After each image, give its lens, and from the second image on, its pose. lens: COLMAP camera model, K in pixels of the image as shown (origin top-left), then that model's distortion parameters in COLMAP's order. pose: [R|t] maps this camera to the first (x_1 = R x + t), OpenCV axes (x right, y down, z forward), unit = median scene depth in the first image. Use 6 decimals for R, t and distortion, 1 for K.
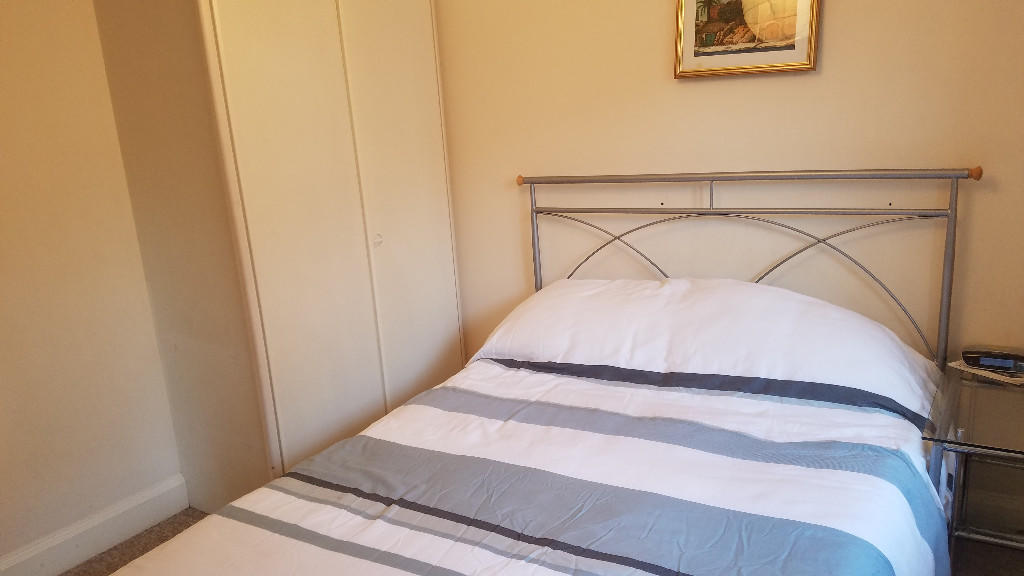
lens RADIAL K [[797.4, 0, 509.7], [0, 797.4, 307.4], [0, 0, 1]] dist [0.201251, -0.339792]
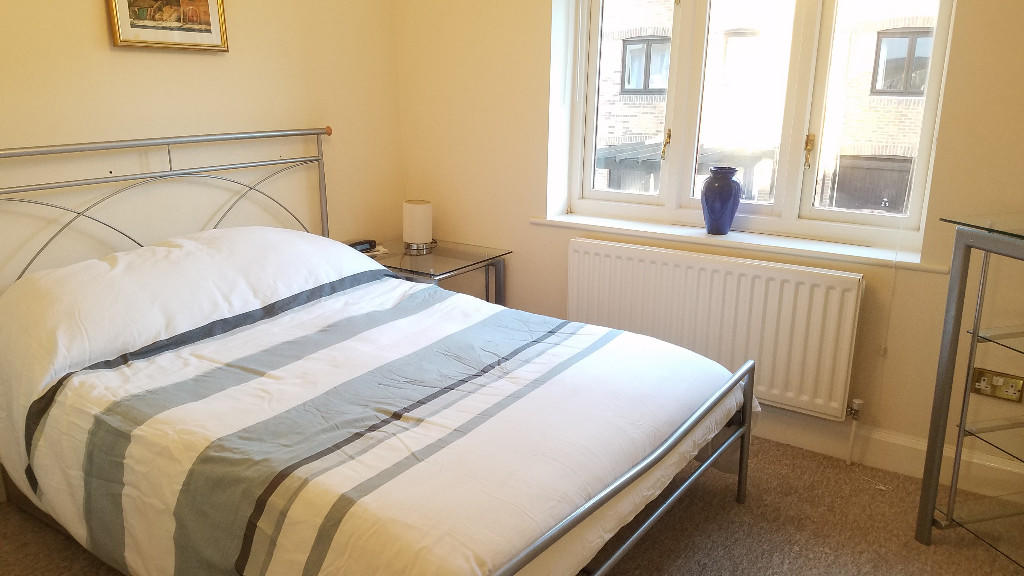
lens RADIAL K [[797.4, 0, 509.7], [0, 797.4, 307.4], [0, 0, 1]] dist [0.201251, -0.339792]
pose [[0.028710, -0.219632, 0.975160, -0.898143], [0.241592, 0.948165, 0.206439, -0.070257], [-0.969953, 0.229664, 0.080283, 0.548013]]
